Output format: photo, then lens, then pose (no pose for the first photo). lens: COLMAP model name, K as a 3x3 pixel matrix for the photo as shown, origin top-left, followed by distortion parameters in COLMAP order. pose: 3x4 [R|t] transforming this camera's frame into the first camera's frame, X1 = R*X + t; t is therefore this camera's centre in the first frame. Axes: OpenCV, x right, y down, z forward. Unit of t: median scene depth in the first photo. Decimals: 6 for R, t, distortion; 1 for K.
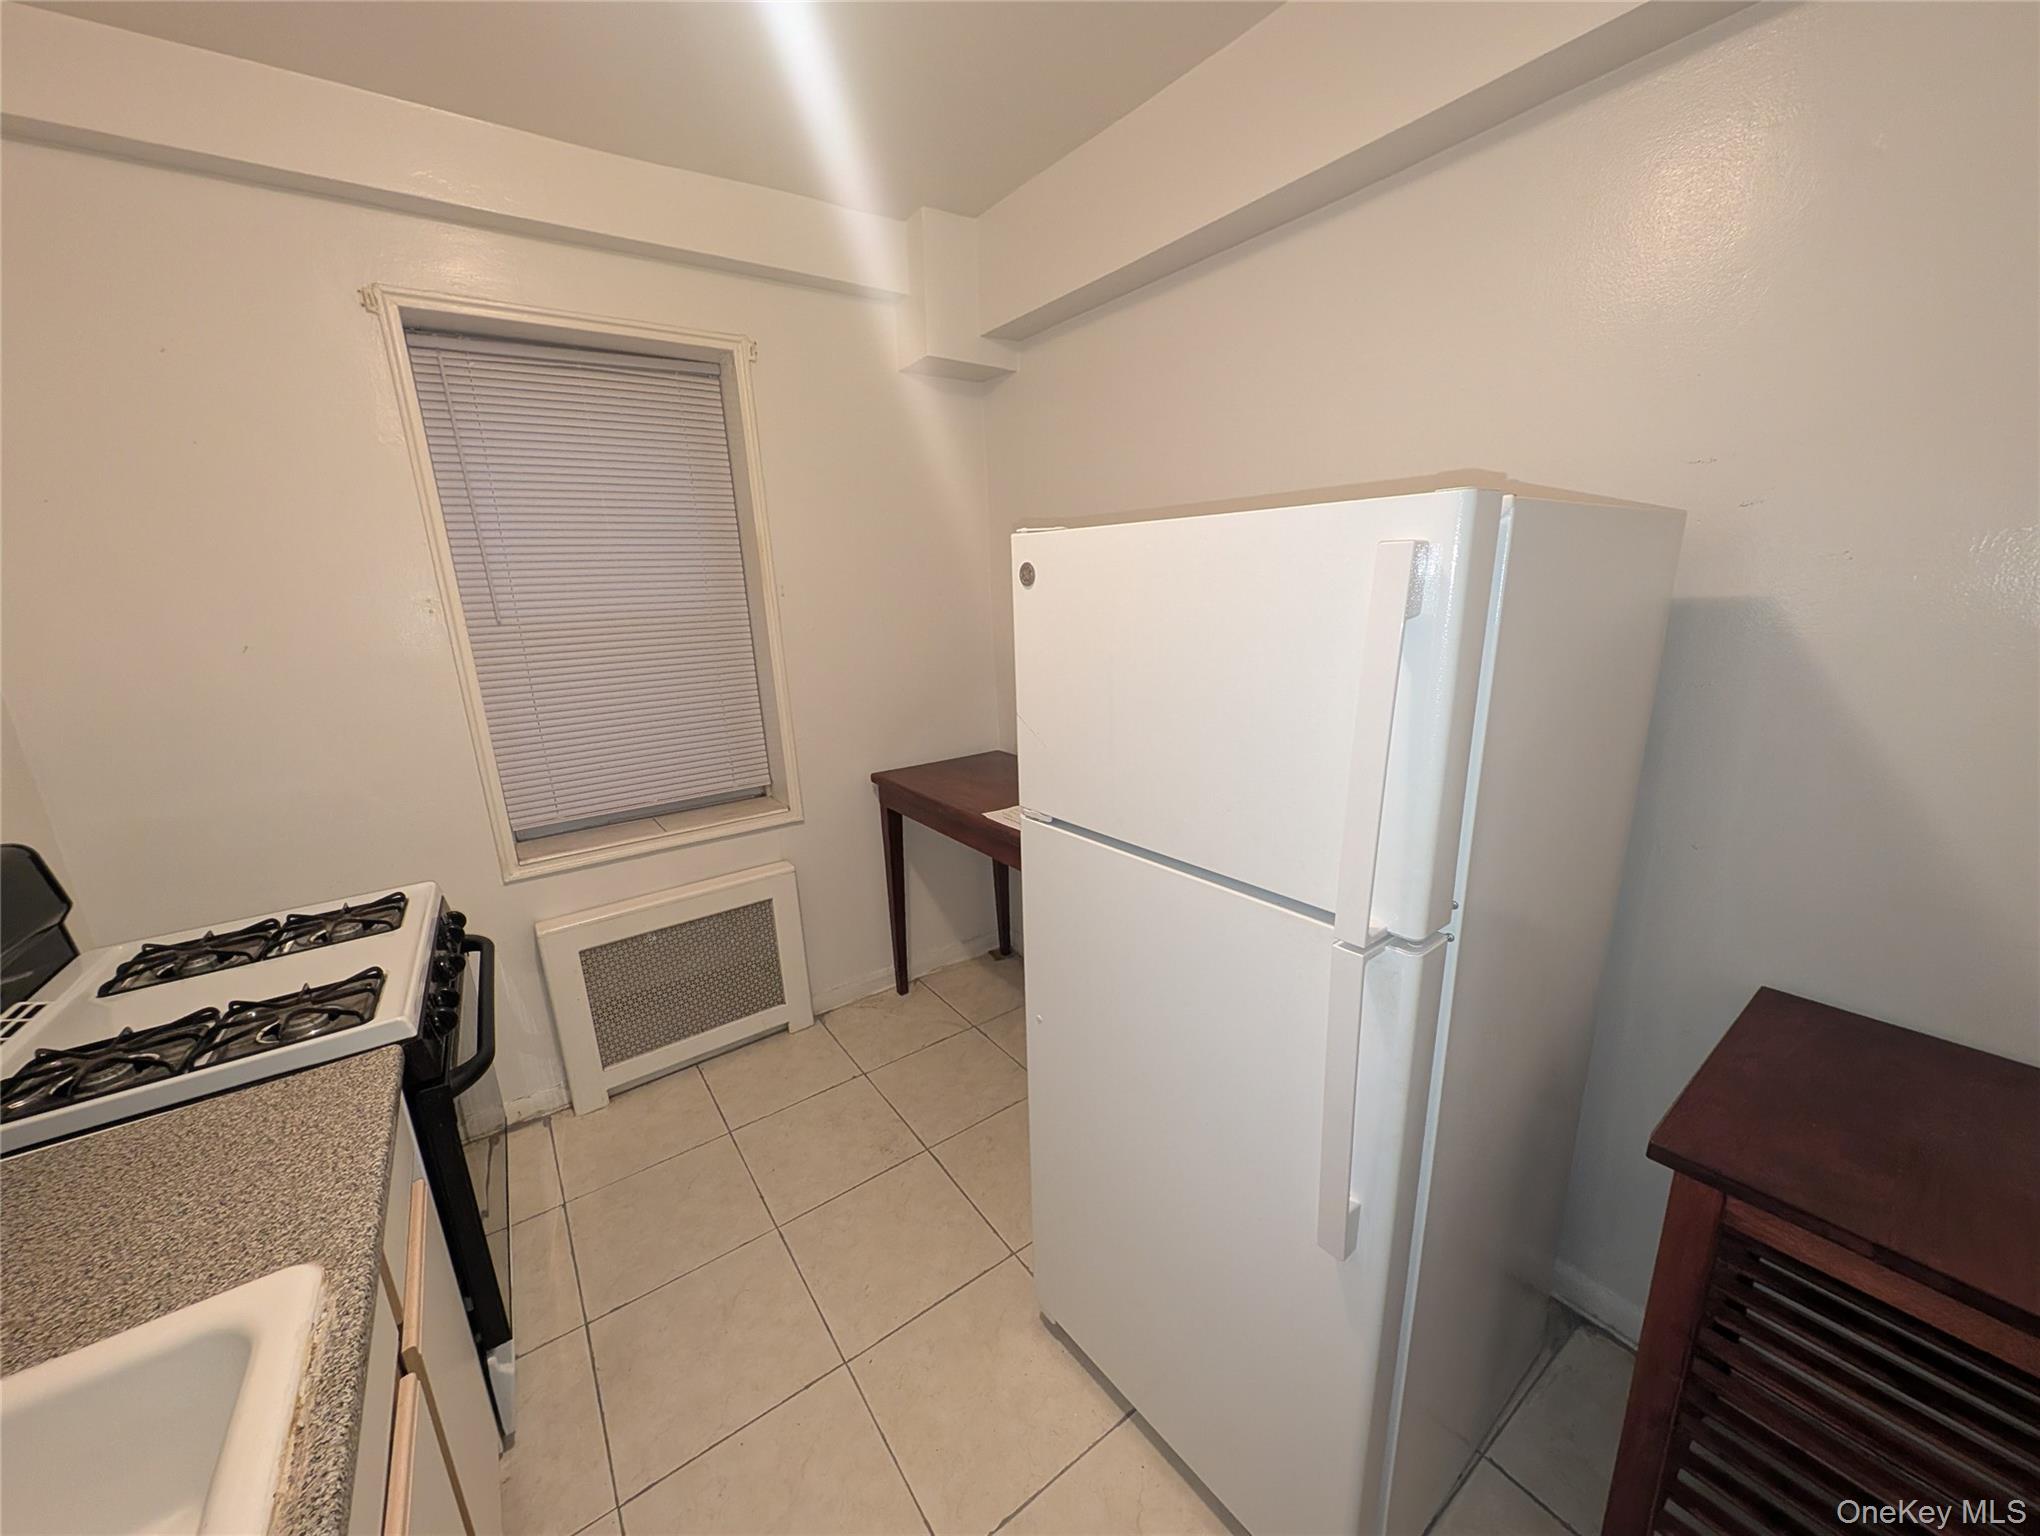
lens RADIAL K [[764.6, 0, 1006.7], [0, 764.6, 779.4], [0, 0, 1]] dist [0.004405, -0.002109]
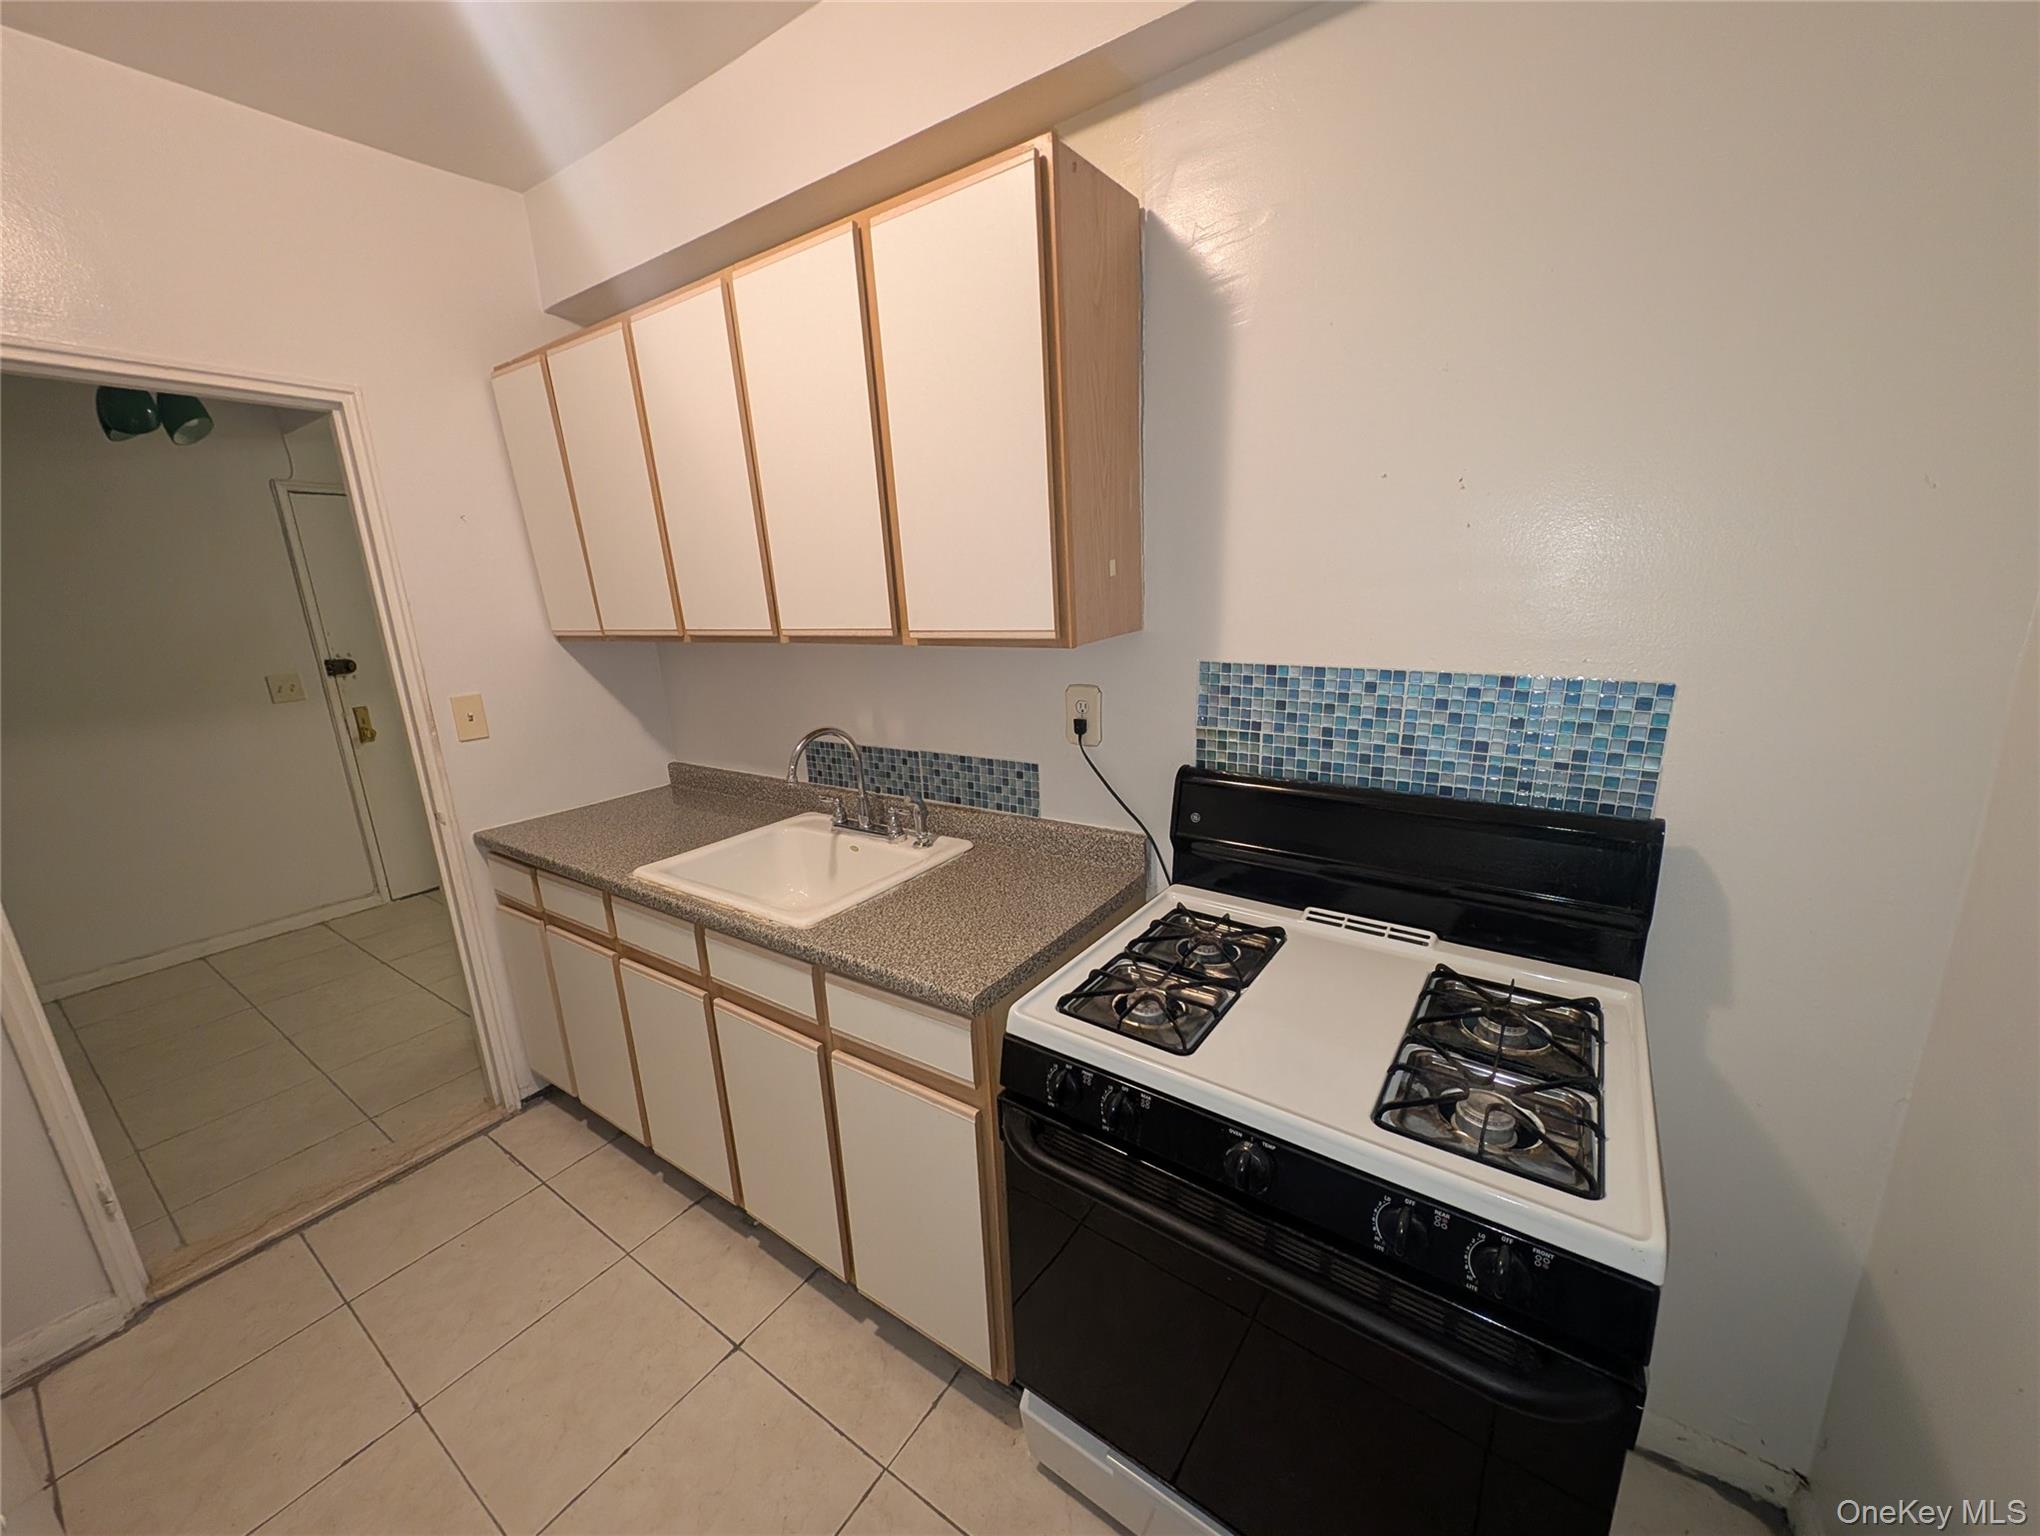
lens RADIAL K [[764.6, 0, 1021.9], [0, 764.6, 780.1], [0, 0, 1]] dist [0.004405, -0.002109]
pose [[-0.934339, 0.163625, -0.316602, -0.289601], [-0.010100, 0.875857, 0.482465, -0.195258], [0.356241, 0.453983, -0.816695, 0.848447]]
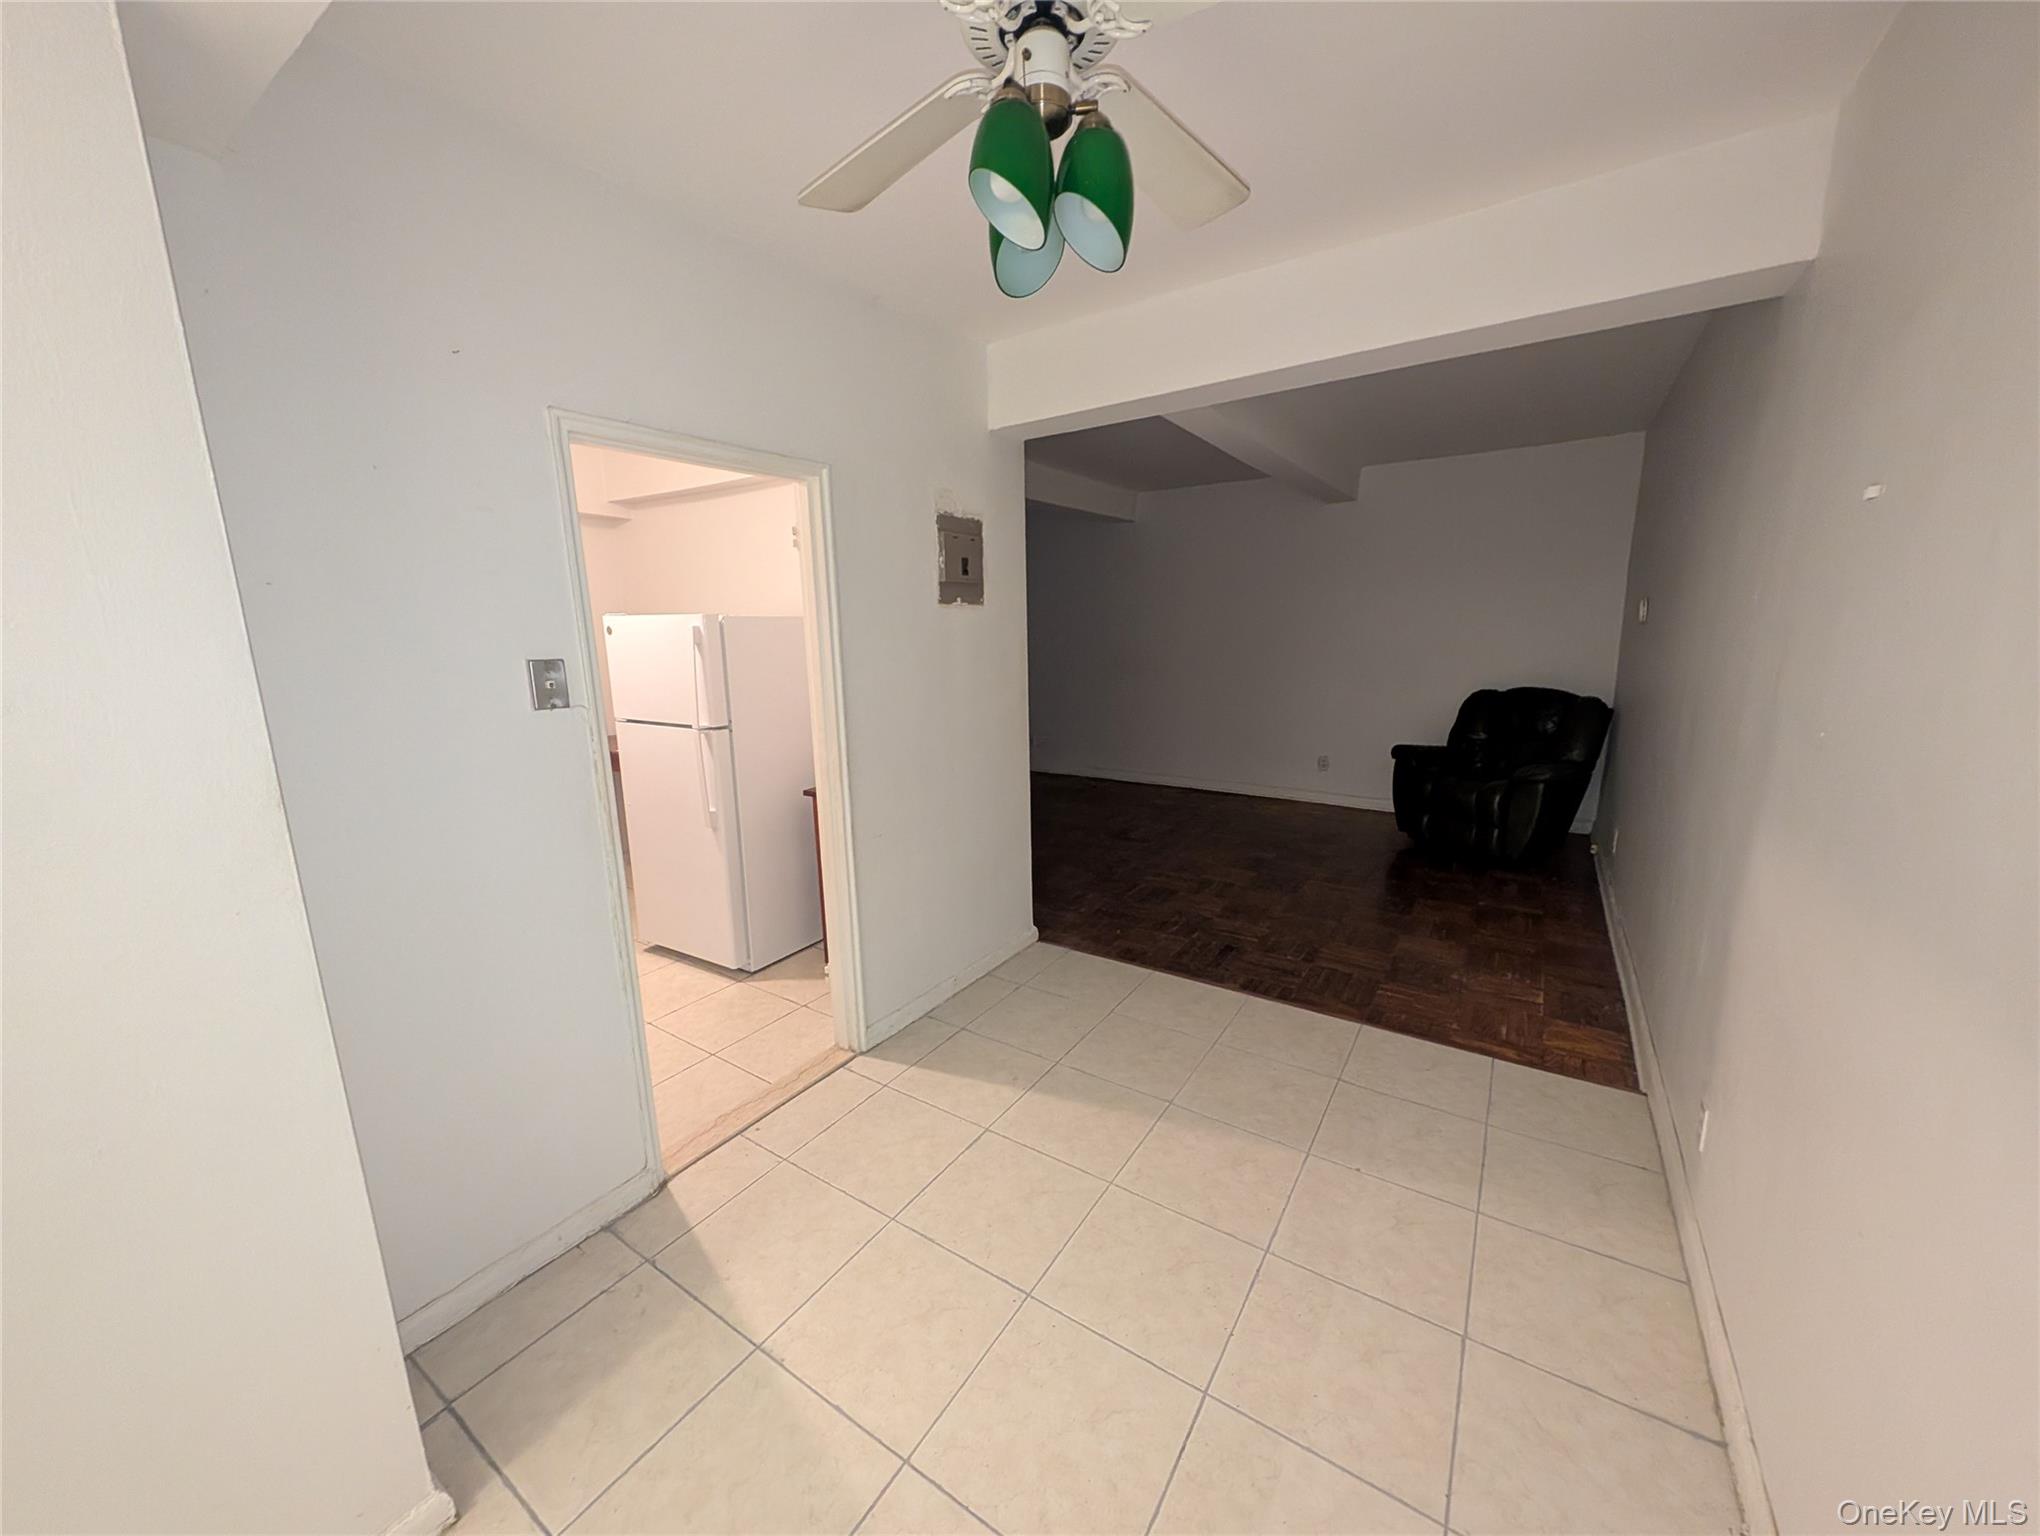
lens RADIAL K [[764.6, 0, 1013.5], [0, 764.6, 779.7], [0, 0, 1]] dist [0.004405, -0.002109]
pose [[0.932409, -0.051519, 0.357714, 0.194285], [0.076584, 0.995475, -0.056251, 0.279516], [-0.353197, 0.079844, 0.932136, -1.069984]]
